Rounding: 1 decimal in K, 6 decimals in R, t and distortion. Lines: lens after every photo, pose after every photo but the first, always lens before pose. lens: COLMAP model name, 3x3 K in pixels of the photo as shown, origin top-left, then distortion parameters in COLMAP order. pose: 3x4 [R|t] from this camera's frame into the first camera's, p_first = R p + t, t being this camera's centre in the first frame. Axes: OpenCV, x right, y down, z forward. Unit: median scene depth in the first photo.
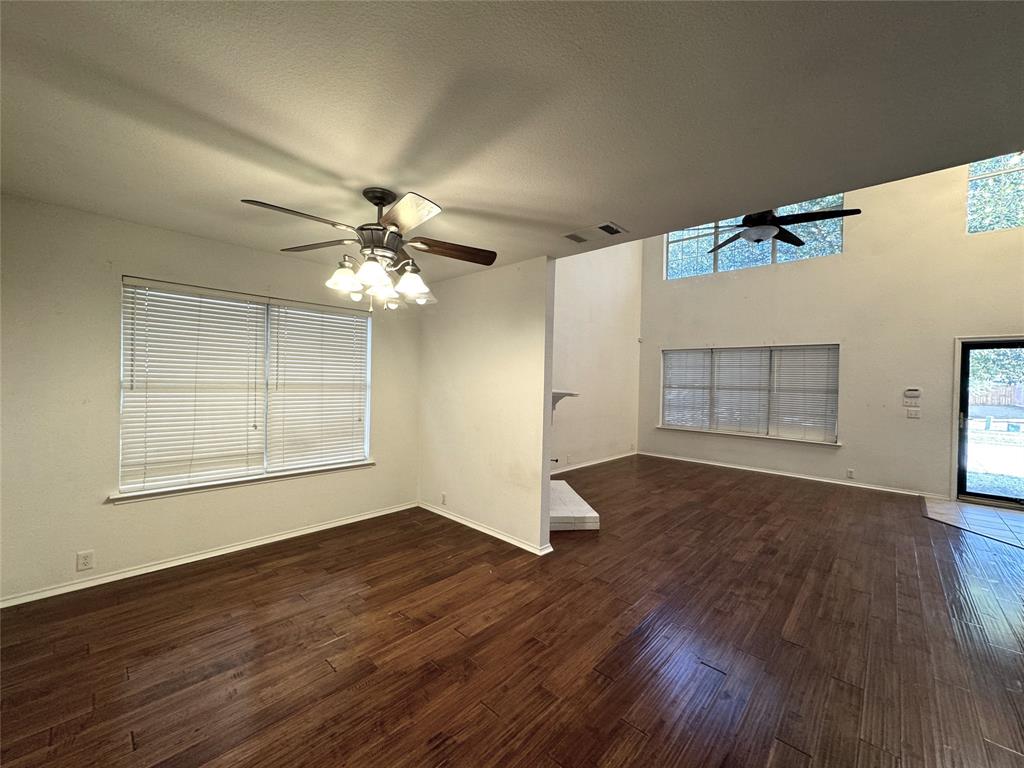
lens RADIAL K [[408.4, 0, 514.0], [0, 408.4, 381.2], [0, 0, 1]] dist [-0.002028, 0.000474]
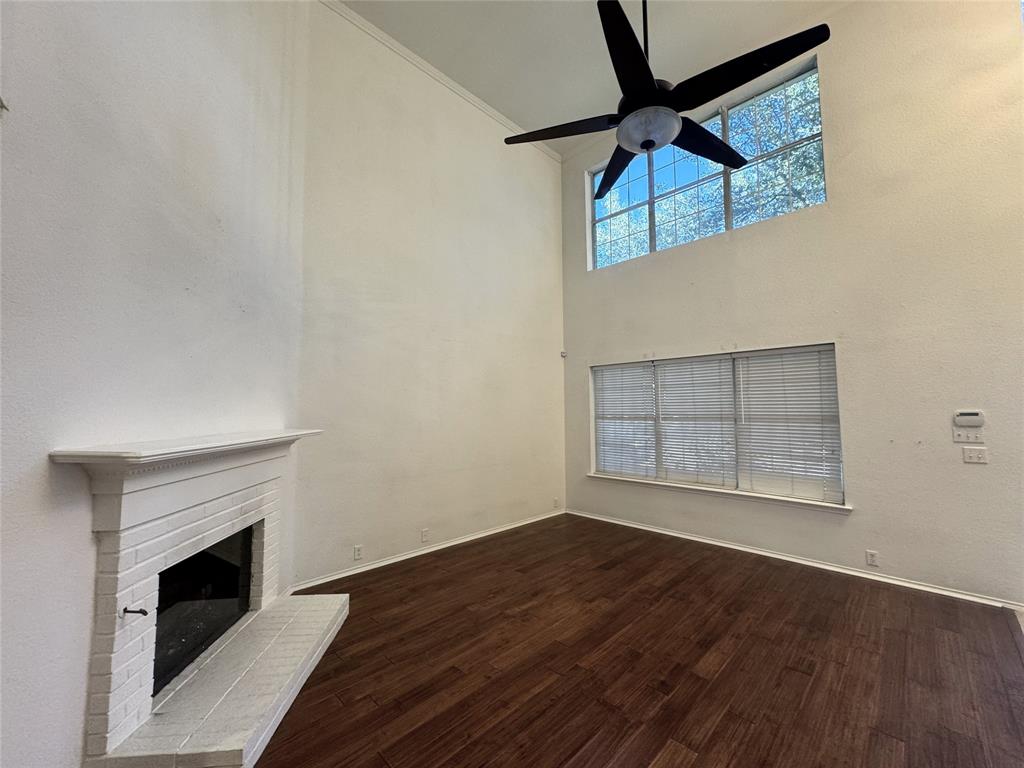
lens RADIAL K [[408.4, 0, 511.8], [0, 408.4, 379.5], [0, 0, 1]] dist [-0.002028, 0.000474]
pose [[0.998845, -0.033077, -0.034838, 0.294612], [0.030261, 0.996457, -0.078477, -0.001083], [0.037311, 0.077332, 0.996307, 0.329906]]
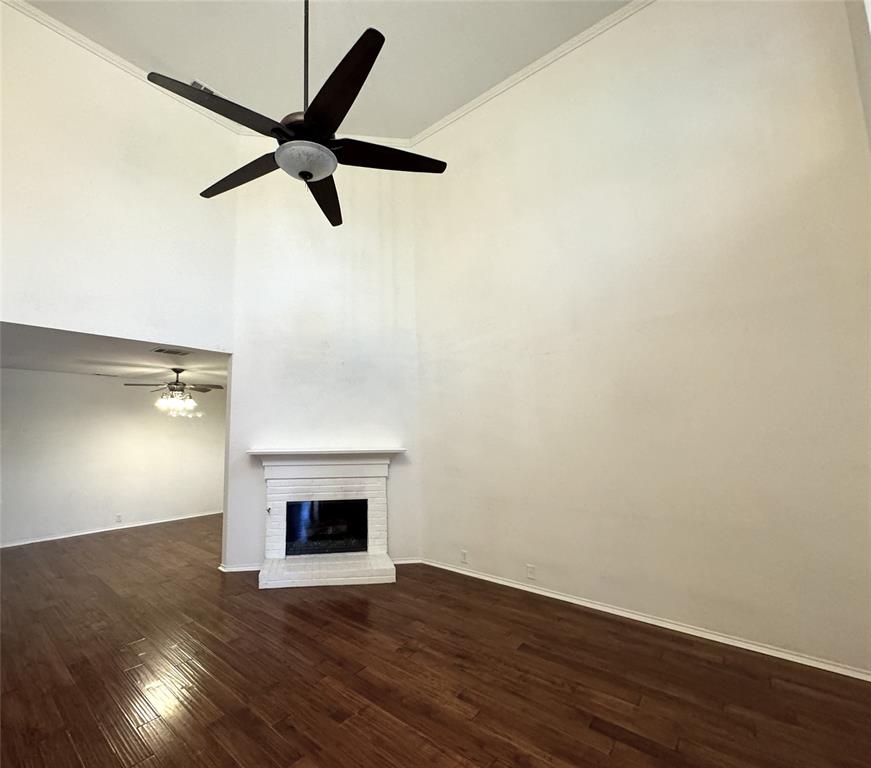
lens RADIAL K [[479.3, 0, 436.2], [0, 479.3, 389.8], [0, 0, 1]] dist [-0.002357, 0.000507]
pose [[-0.001636, -0.102409, -0.994741, 0.831190], [0.006063, 0.994723, -0.102417, -0.006492], [0.999980, -0.006198, -0.001006, 0.825563]]
